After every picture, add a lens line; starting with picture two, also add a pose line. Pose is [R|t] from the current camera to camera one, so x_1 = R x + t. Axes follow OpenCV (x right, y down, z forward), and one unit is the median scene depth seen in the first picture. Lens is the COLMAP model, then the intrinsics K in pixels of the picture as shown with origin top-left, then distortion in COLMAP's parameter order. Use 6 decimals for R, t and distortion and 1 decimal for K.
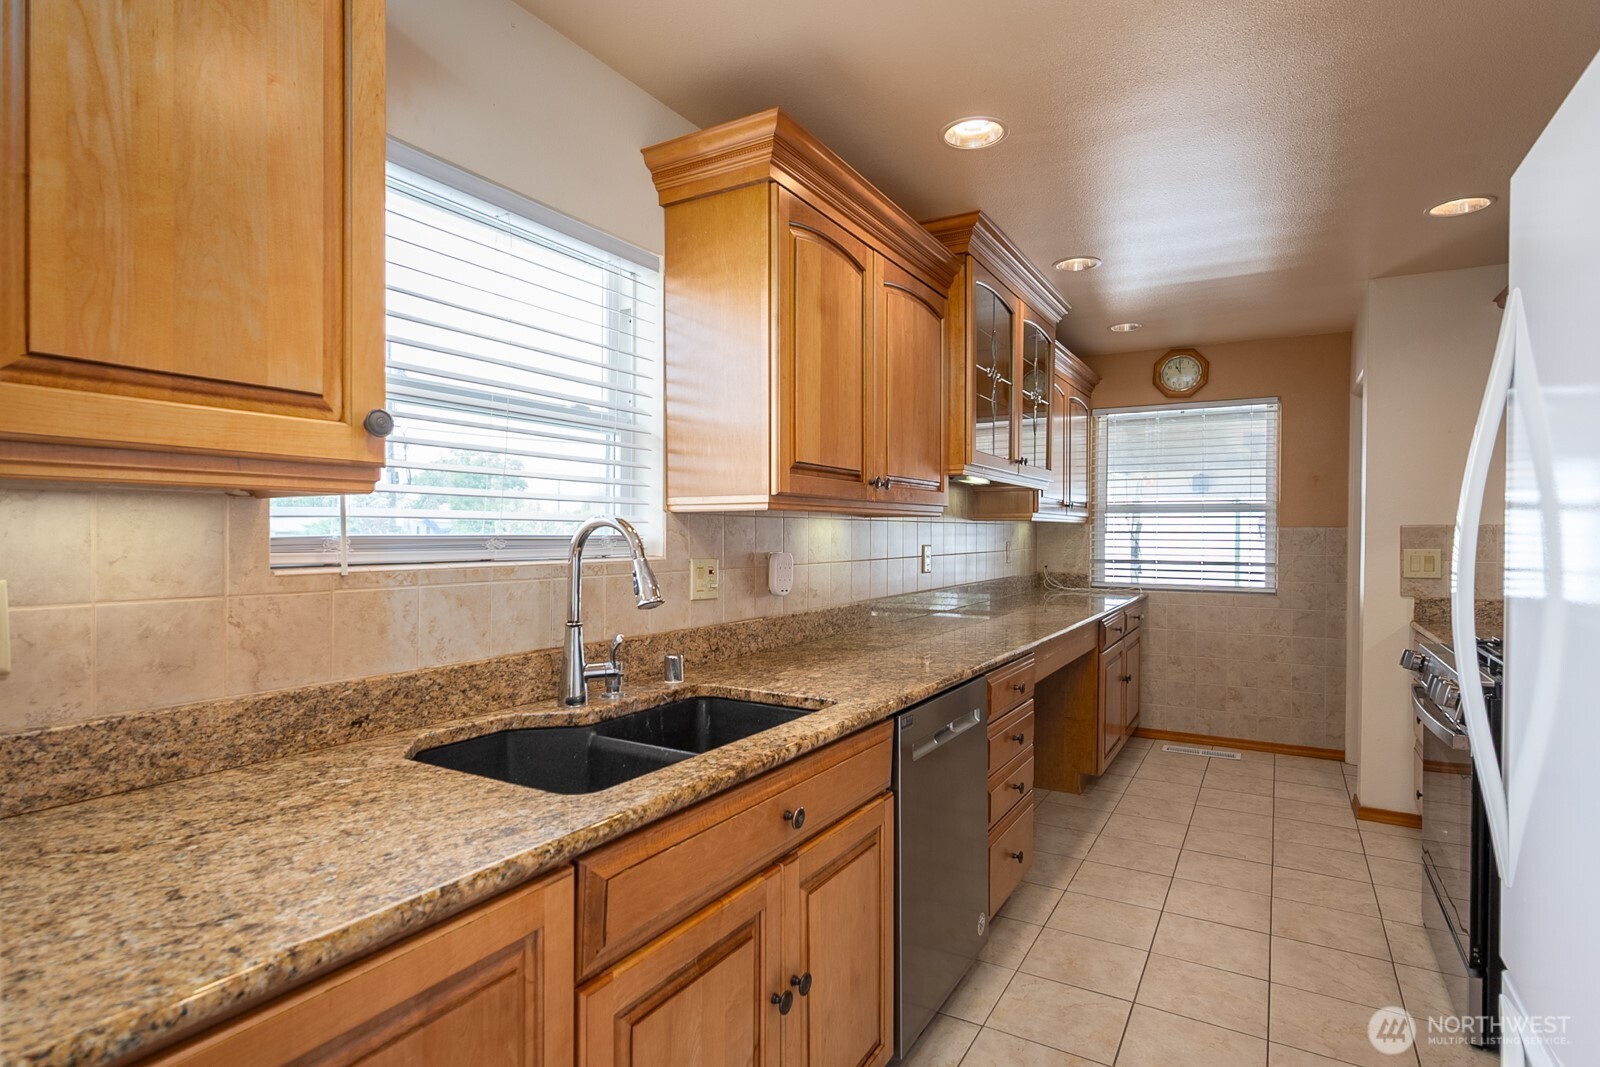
lens RADIAL K [[797.3, 0, 804.0], [0, 797.3, 538.7], [0, 0, 1]] dist [0.000952, 0.000151]
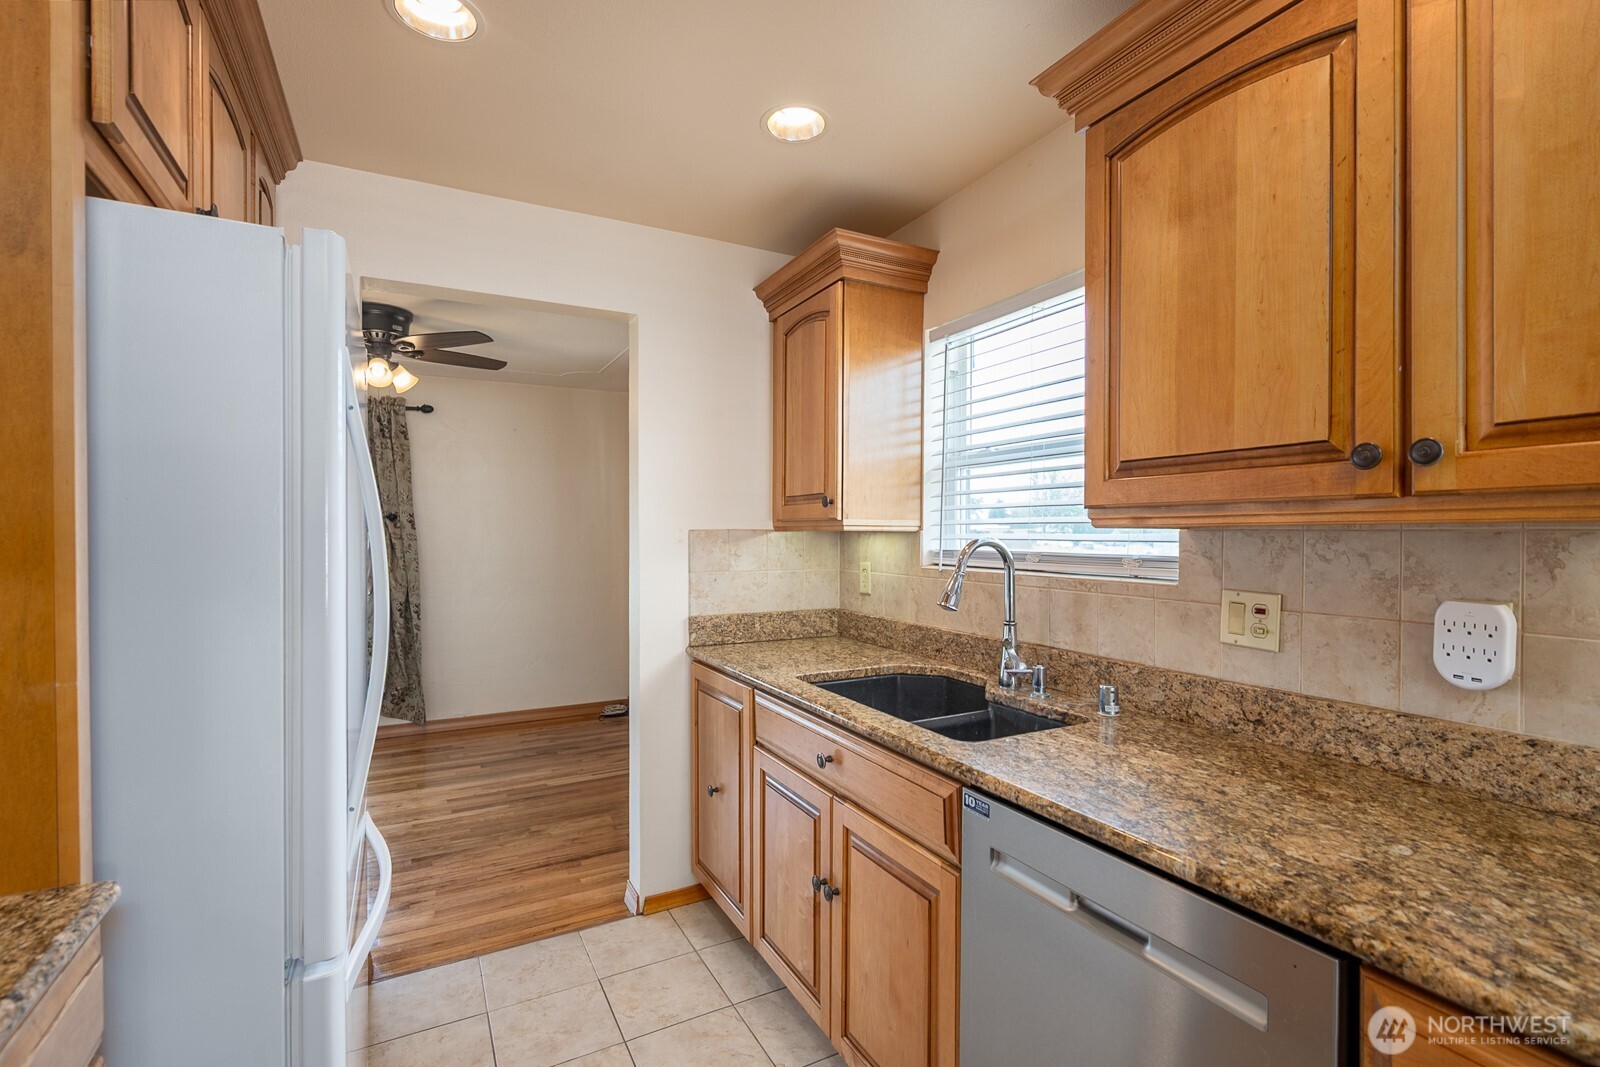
lens RADIAL K [[725.9, 0, 790.2], [0, 725.9, 535.3], [0, 0, 1]] dist [-0.000643, -0.000852]
pose [[-0.518315, -0.004615, -0.855178, 0.330148], [-0.012735, 0.999916, 0.002323, -0.011149], [0.855095, 0.012095, -0.518330, 0.493148]]
